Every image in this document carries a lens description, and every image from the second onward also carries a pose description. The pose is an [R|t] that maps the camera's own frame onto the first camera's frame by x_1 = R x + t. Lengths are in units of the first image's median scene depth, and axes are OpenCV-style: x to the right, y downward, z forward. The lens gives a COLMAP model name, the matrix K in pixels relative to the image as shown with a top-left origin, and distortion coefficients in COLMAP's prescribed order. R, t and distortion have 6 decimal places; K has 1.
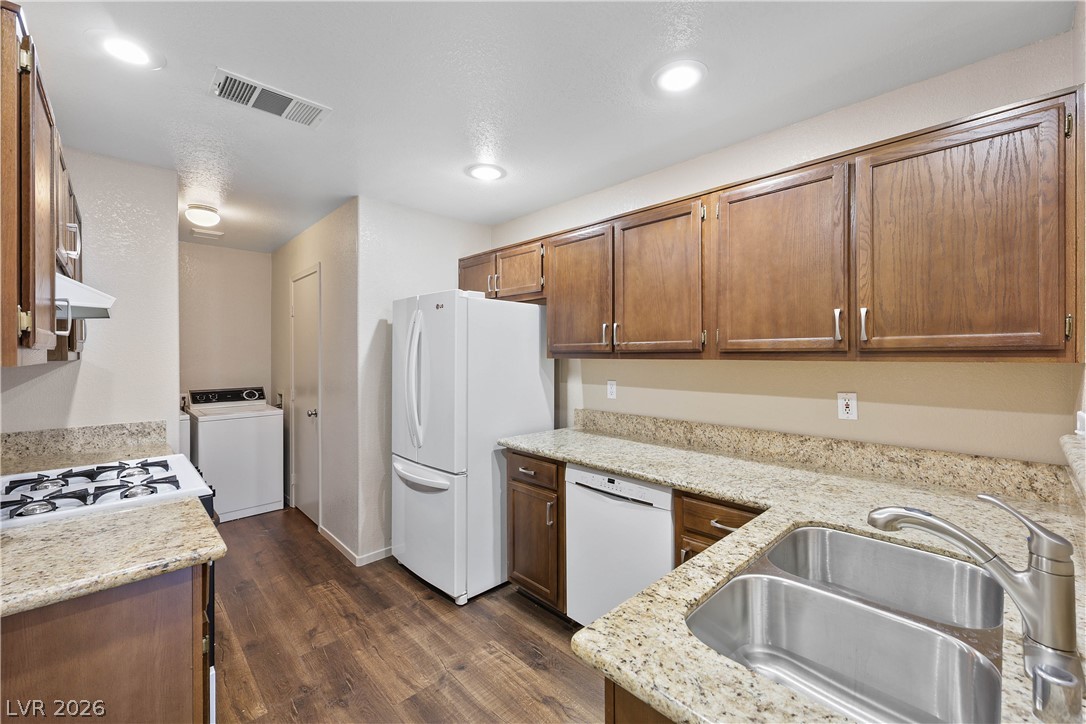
lens RADIAL K [[442.7, 0, 547.4], [0, 442.7, 353.4], [0, 0, 1]] dist [0.018221, -0.000694]
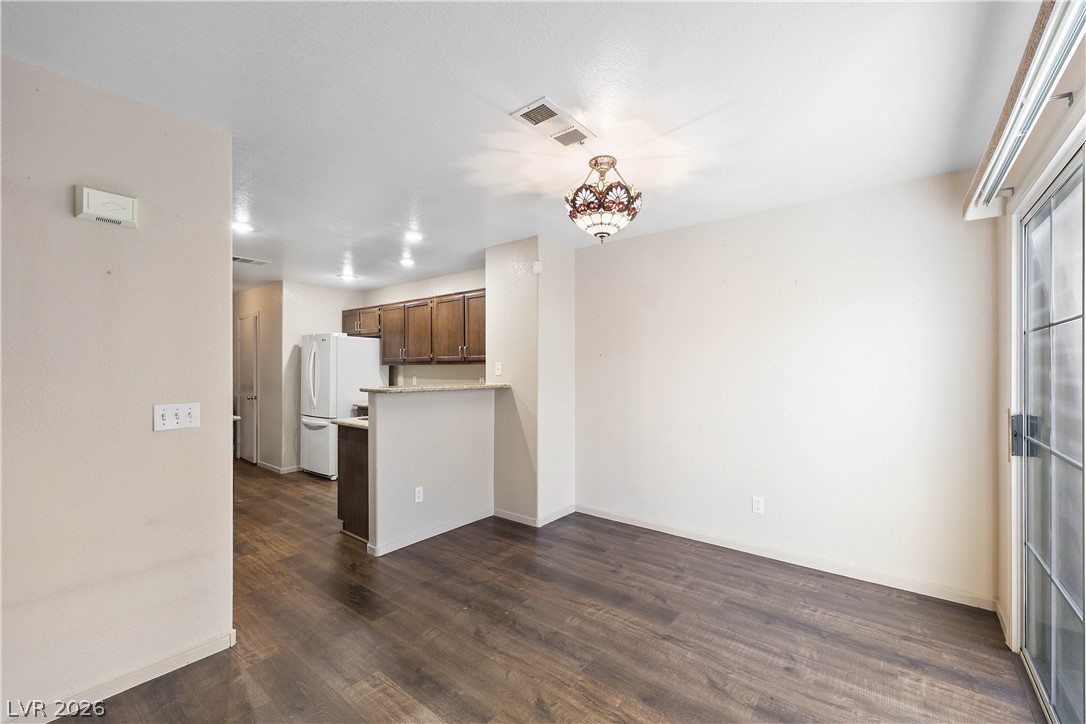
lens RADIAL K [[442.7, 0, 545.3], [0, 442.7, 372.4], [0, 0, 1]] dist [0.018221, -0.000694]
pose [[0.992045, 0.004115, 0.125813, 0.564063], [-0.004489, 0.999986, 0.002686, 0.040405], [-0.125800, -0.003229, 0.992050, -1.290463]]
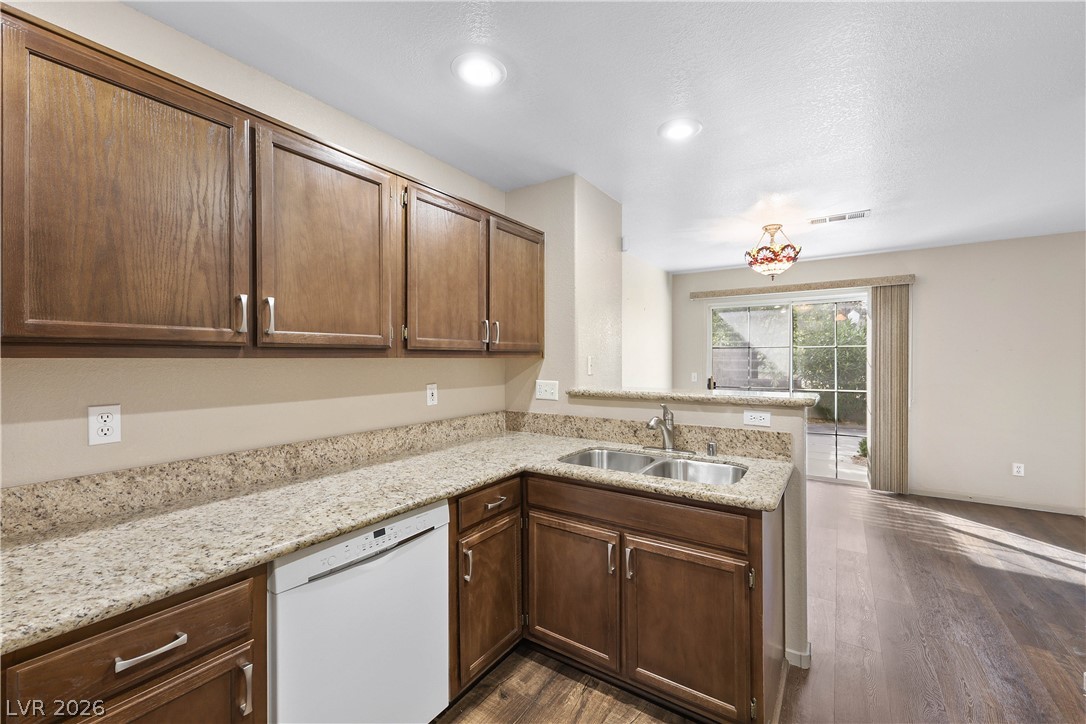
lens RADIAL K [[442.7, 0, 541.0], [0, 442.7, 355.4], [0, 0, 1]] dist [0.018221, -0.000694]
pose [[-0.192858, 0.011277, 0.981162, -0.484900], [0.003621, 0.999935, -0.010781, 0.016882], [-0.981220, 0.001474, -0.192886, 0.735825]]
